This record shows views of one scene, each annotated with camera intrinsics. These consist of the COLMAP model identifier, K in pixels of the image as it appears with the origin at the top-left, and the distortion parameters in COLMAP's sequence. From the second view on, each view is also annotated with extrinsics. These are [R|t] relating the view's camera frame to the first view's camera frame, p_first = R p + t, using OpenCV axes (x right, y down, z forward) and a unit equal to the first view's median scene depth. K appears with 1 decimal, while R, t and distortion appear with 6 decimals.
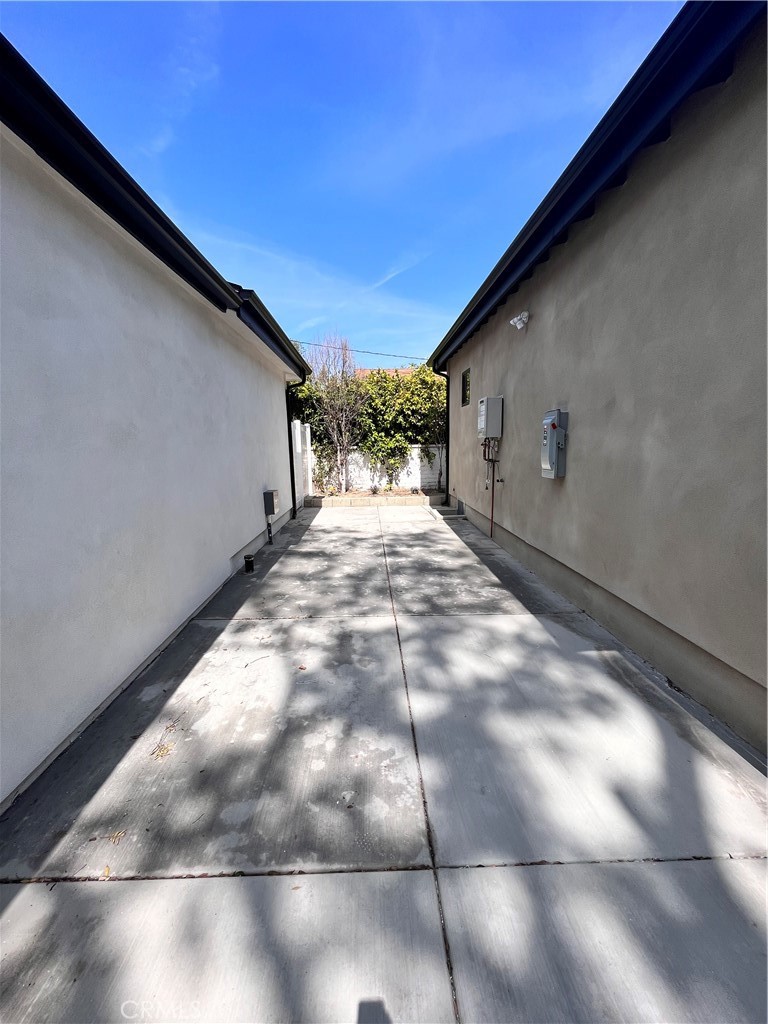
lens RADIAL K [[416.3, 0, 384.0], [0, 416.3, 512.0], [0, 0, 1]] dist [0.002438, -0.000284]
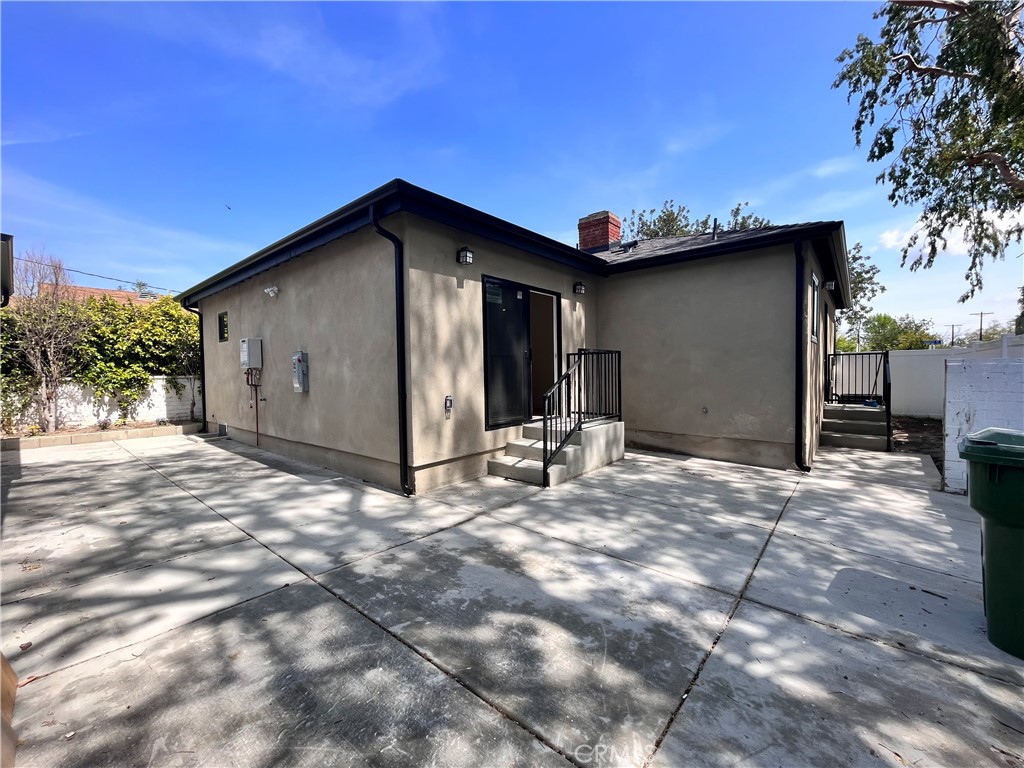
lens RADIAL K [[416.3, 0, 512.0], [0, 416.3, 384.0], [0, 0, 1]] dist [0.002438, -0.000284]
pose [[0.677158, -0.010541, 0.735762, -0.088378], [0.121482, 0.987778, -0.097654, 0.055443], [-0.725741, 0.155509, 0.670162, -0.262624]]
